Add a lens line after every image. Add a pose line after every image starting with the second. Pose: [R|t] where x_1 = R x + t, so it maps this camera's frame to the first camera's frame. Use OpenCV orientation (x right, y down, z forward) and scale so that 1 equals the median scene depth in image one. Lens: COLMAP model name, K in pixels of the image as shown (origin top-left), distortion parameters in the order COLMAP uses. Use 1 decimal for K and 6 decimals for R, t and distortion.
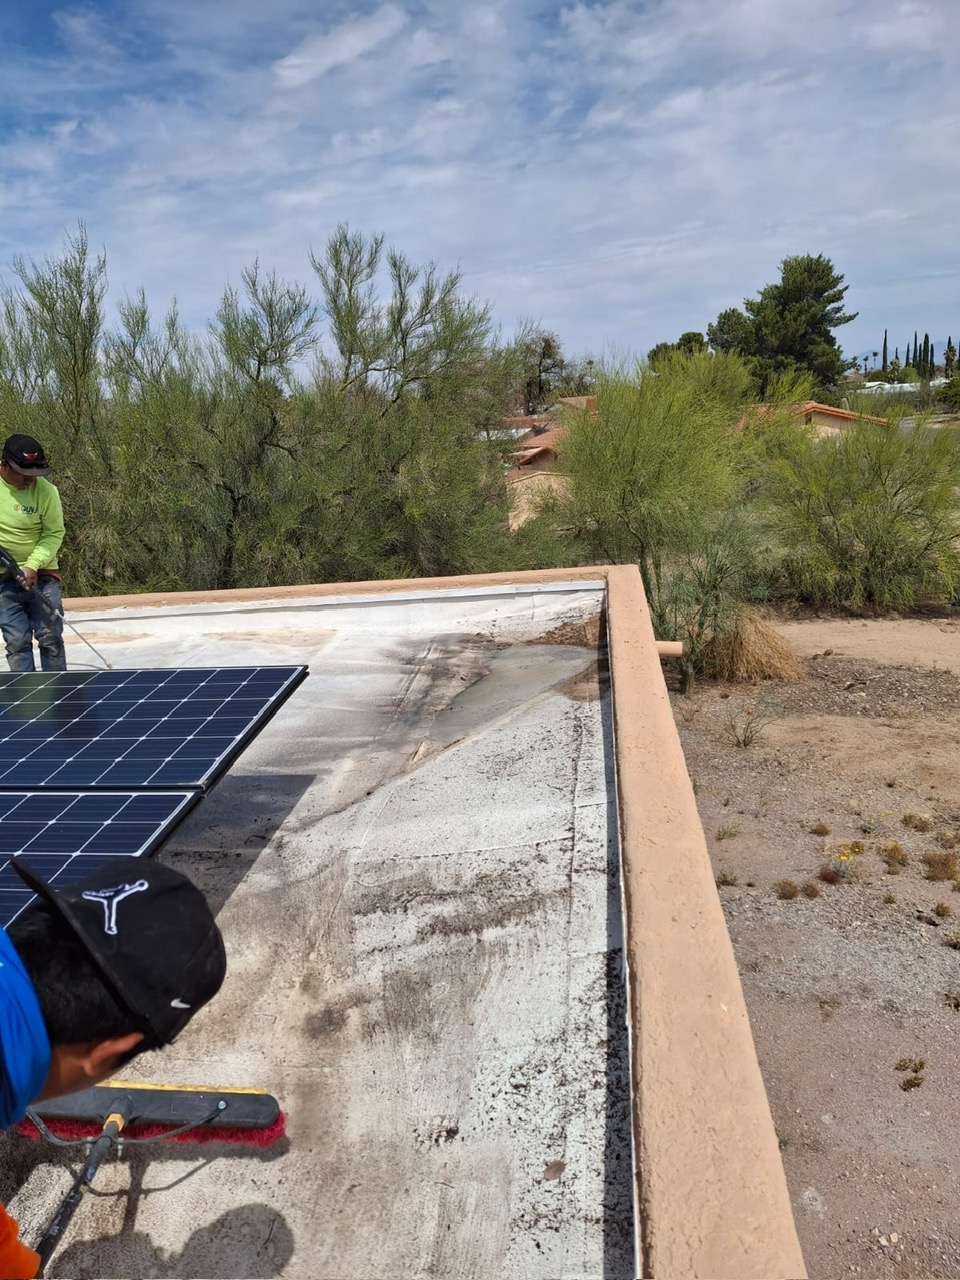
lens RADIAL K [[873.4, 0, 478.8], [0, 873.4, 638.3], [0, 0, 1]] dist [0.107272, -0.182926]
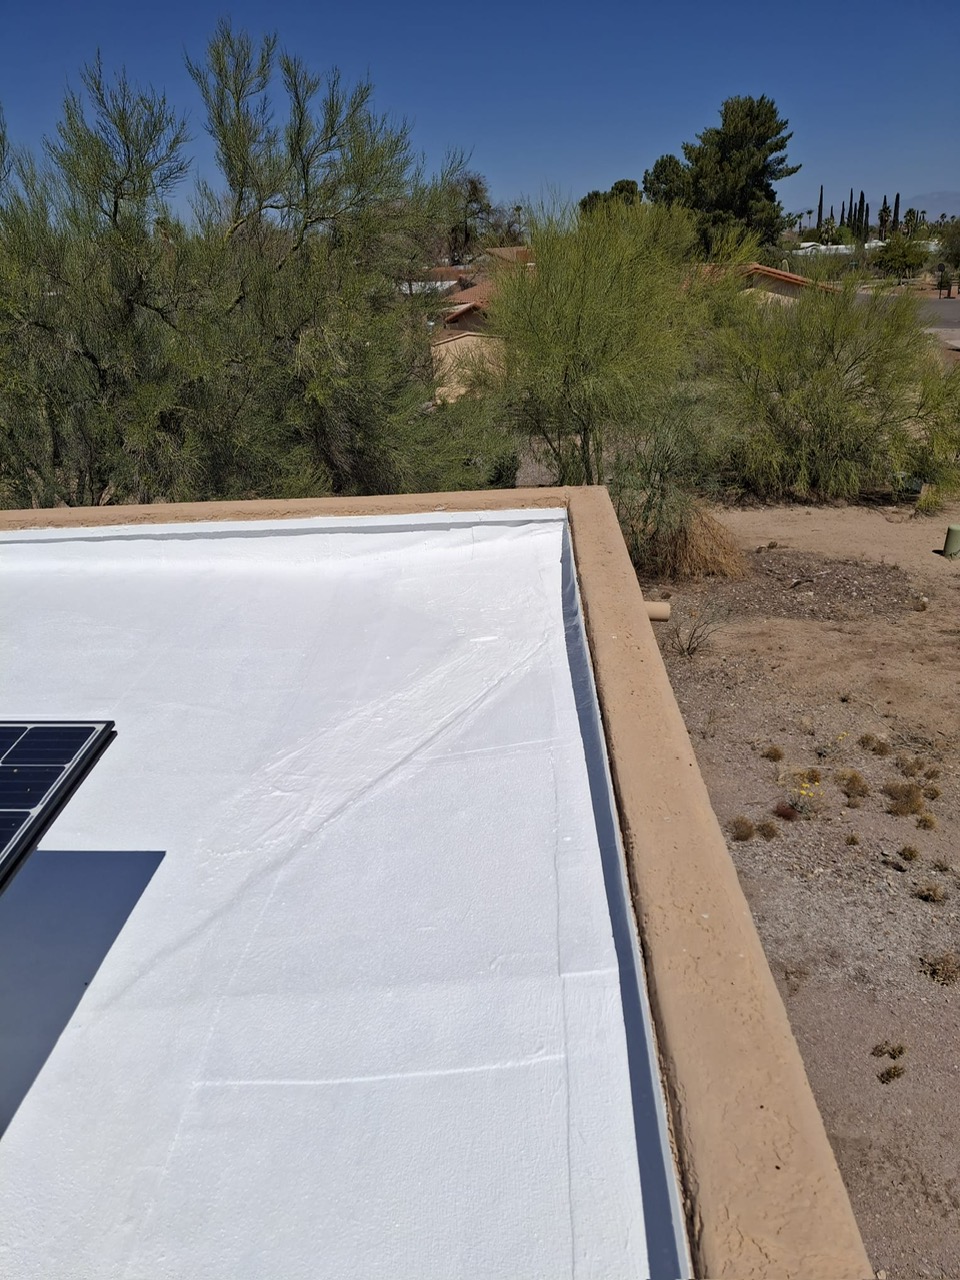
lens RADIAL K [[873.4, 0, 478.8], [0, 873.4, 638.3], [0, 0, 1]] dist [0.107272, -0.182926]
pose [[0.996198, -0.007980, 0.086757, 0.000144], [-0.005099, 0.988750, 0.149492, -0.031935], [-0.086974, -0.149366, 0.984949, 0.108842]]
